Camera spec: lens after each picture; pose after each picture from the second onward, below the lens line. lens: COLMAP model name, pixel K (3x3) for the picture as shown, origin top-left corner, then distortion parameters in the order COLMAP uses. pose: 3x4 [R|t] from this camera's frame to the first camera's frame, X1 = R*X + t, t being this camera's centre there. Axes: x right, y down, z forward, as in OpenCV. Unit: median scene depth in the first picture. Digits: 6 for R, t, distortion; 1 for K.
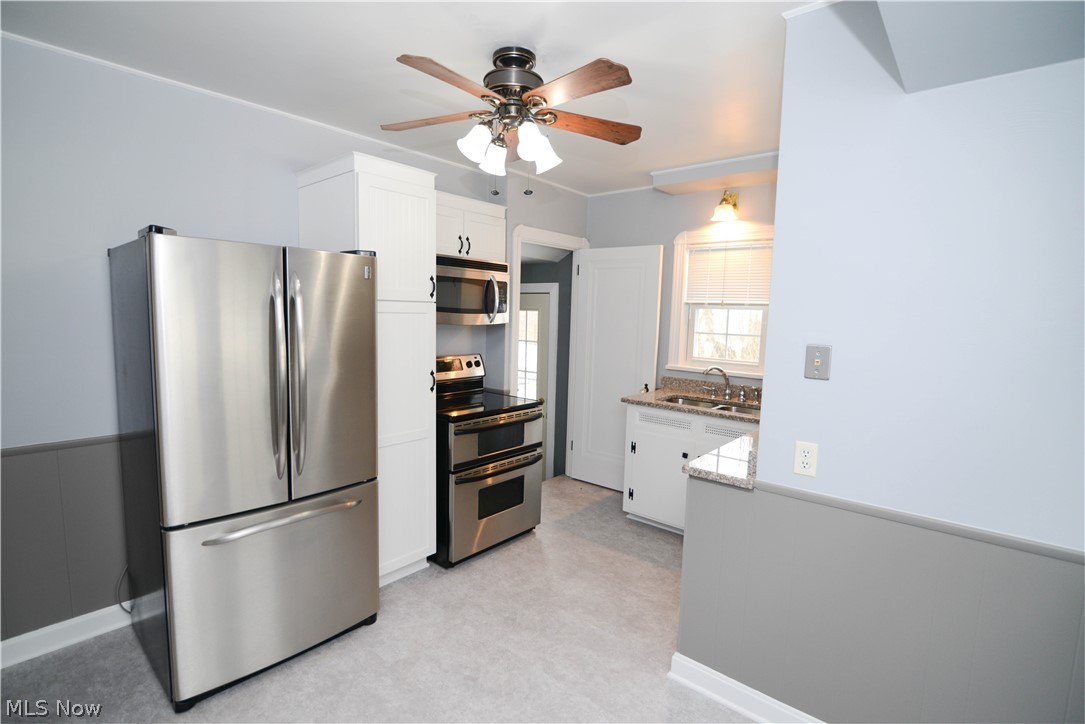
lens RADIAL K [[489.0, 0, 562.7], [0, 489.0, 360.0], [0, 0, 1]] dist [-0.000122, 0.000131]
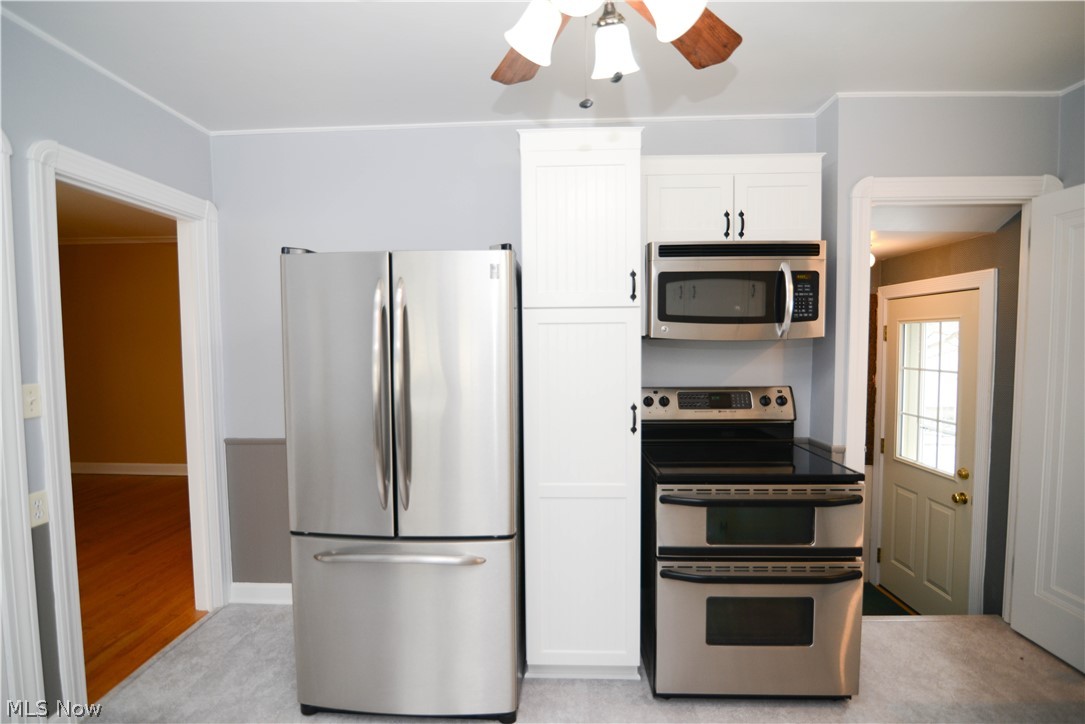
lens RADIAL K [[511.6, 0, 567.4], [0, 511.6, 363.4], [0, 0, 1]] dist [-0.012390, 0.000440]
pose [[0.624676, 0.007256, -0.780850, 0.179655], [-0.051284, 0.998179, -0.031751, -0.005899], [0.779198, 0.059879, 0.623911, 0.332882]]
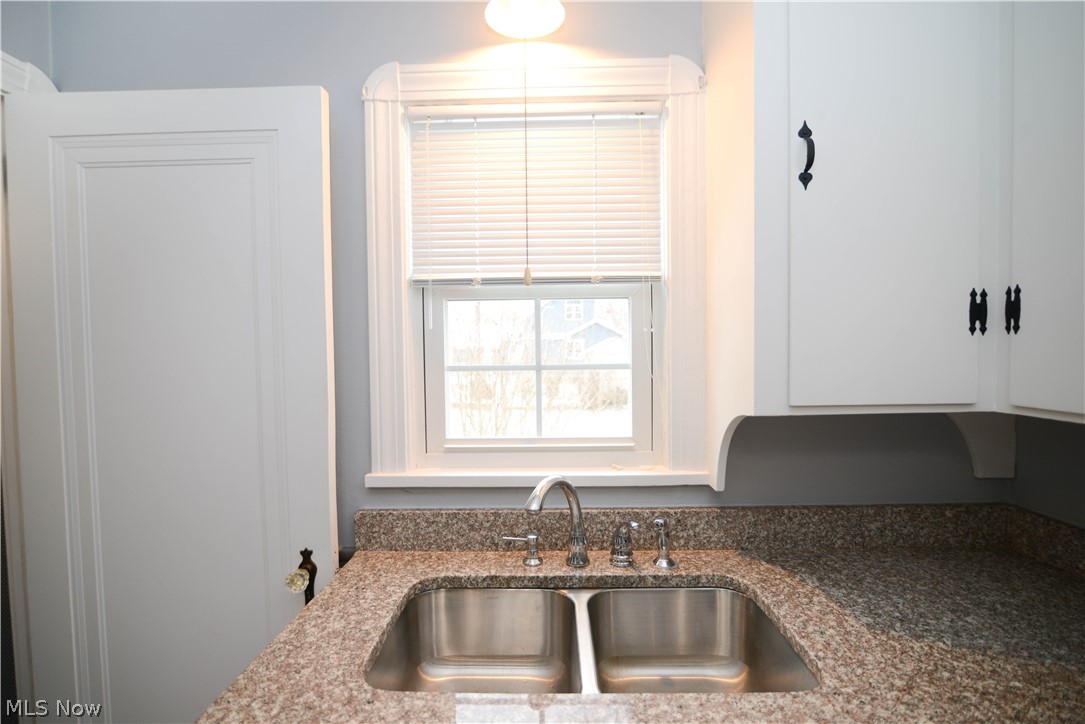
lens RADIAL K [[499.7, 0, 540.8], [0, 499.7, 367.7], [0, 0, 1]] dist [-0.019820, 0.000551]
pose [[0.804698, -0.064471, 0.590173, 0.127790], [0.094453, 0.995327, -0.020056, -0.047192], [-0.586122, 0.071883, 0.807028, 0.737497]]
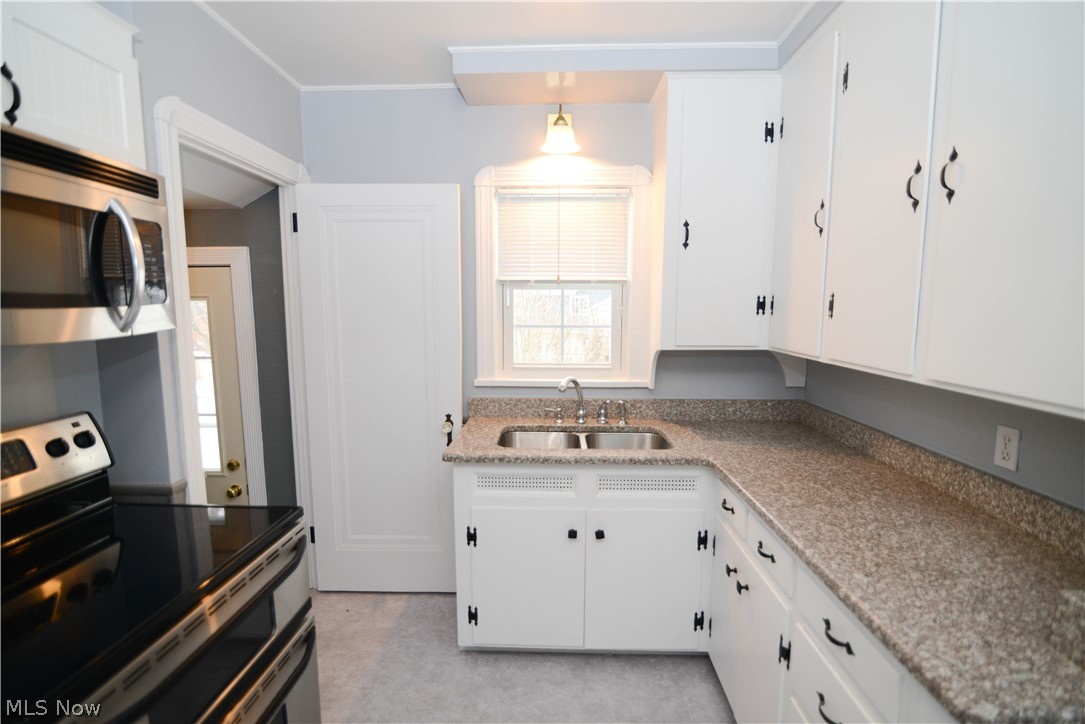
lens RADIAL K [[499.7, 0, 540.8], [0, 499.7, 367.7], [0, 0, 1]] dist [-0.019820, 0.000551]
pose [[0.810176, -0.100979, 0.577424, -0.099744], [0.078616, 0.994869, 0.063676, -0.044192], [-0.580891, -0.006194, 0.813958, 0.472657]]
